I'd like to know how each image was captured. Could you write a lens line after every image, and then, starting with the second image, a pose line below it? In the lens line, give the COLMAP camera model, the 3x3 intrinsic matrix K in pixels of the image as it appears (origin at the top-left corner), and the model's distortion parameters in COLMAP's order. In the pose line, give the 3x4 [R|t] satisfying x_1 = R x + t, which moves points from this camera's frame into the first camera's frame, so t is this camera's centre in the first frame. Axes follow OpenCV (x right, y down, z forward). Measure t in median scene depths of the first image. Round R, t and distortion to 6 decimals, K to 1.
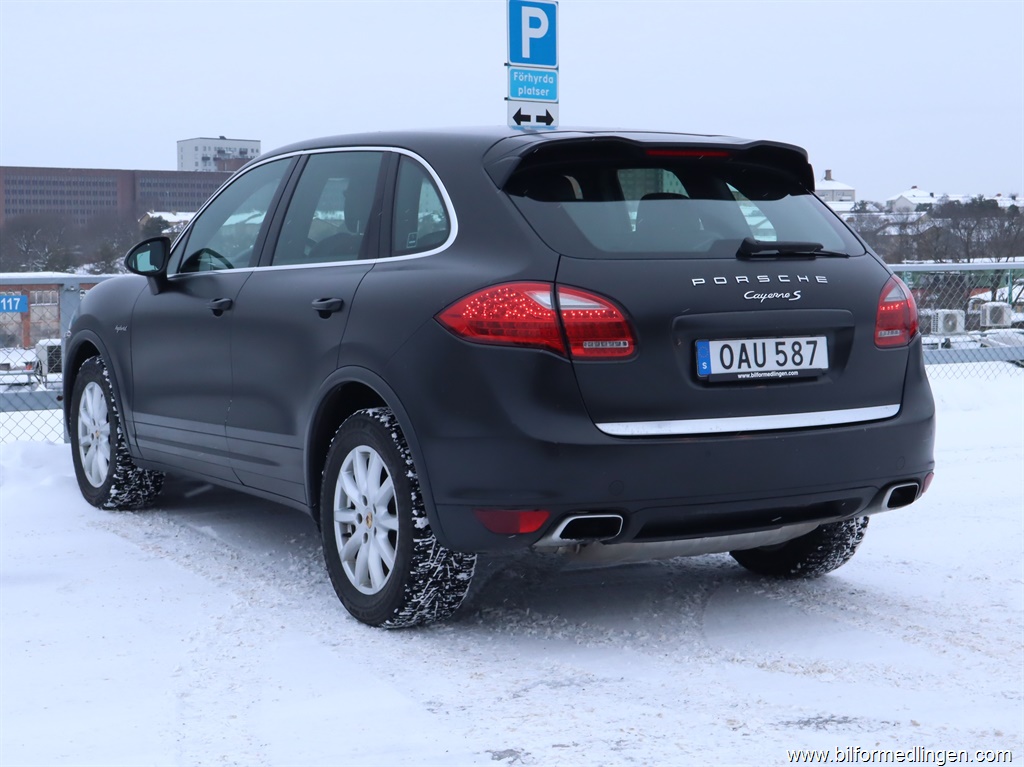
lens RADIAL K [[1877.4, 0, 537.5], [0, 1877.4, 345.3], [0, 0, 1]] dist [-0.005601, 0.000000]
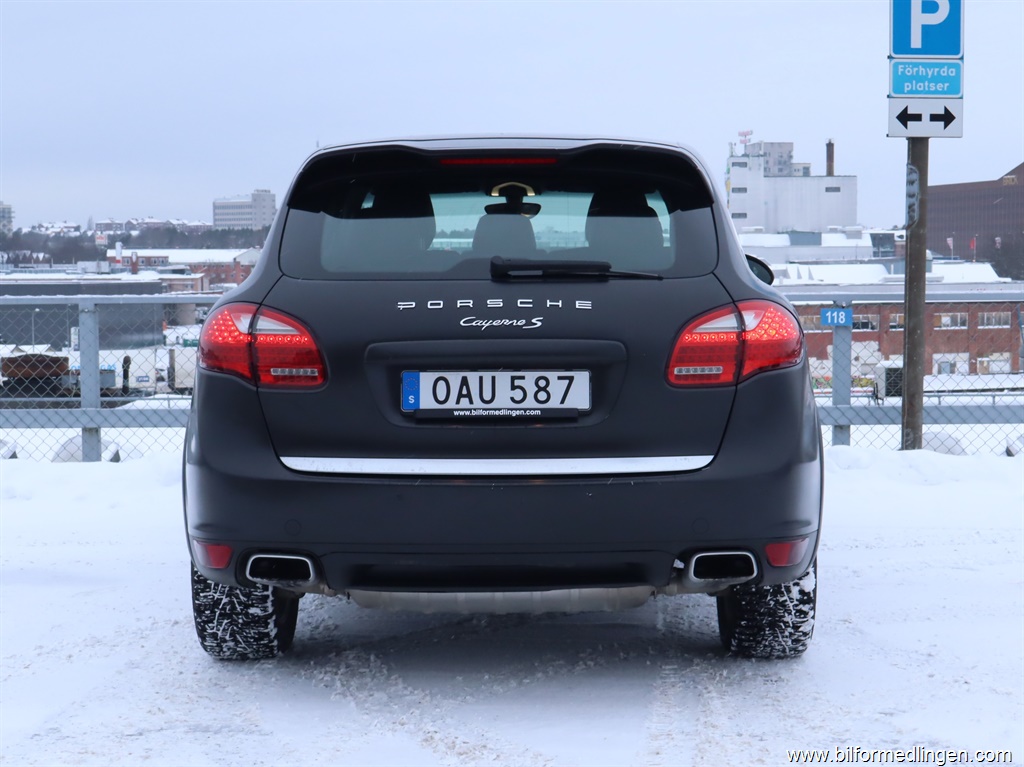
lens RADIAL K [[1992.6, 0, 502.9], [0, 1992.6, 390.6], [0, 0, 1]] dist [0.013602, 0.000000]
pose [[0.847741, 0.034247, -0.529304, 0.608617], [-0.028184, 0.999412, 0.019525, -0.012691], [0.529661, -0.001635, 0.848208, 0.208838]]
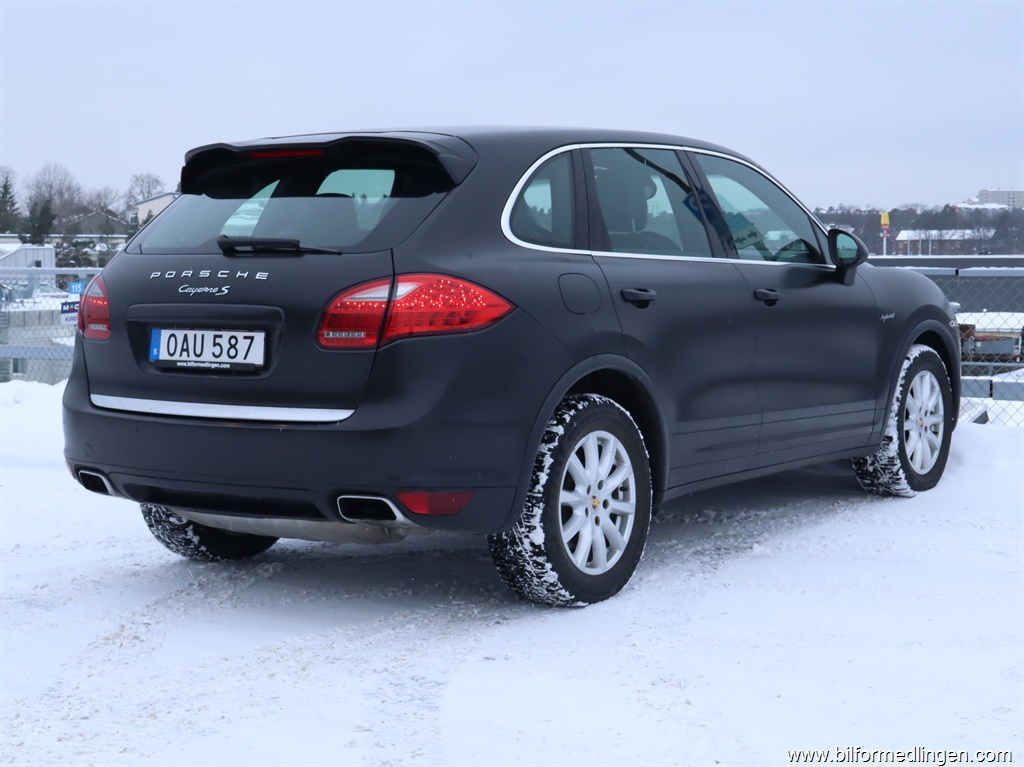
lens RADIAL K [[1992.6, 0, 514.3], [0, 1992.6, 388.6], [0, 0, 1]] dist [0.013602, 0.000000]
pose [[0.396775, 0.070233, -0.915225, 1.201464], [-0.047190, 0.997311, 0.056073, -0.041523], [0.916702, 0.020941, 0.399023, 0.703018]]
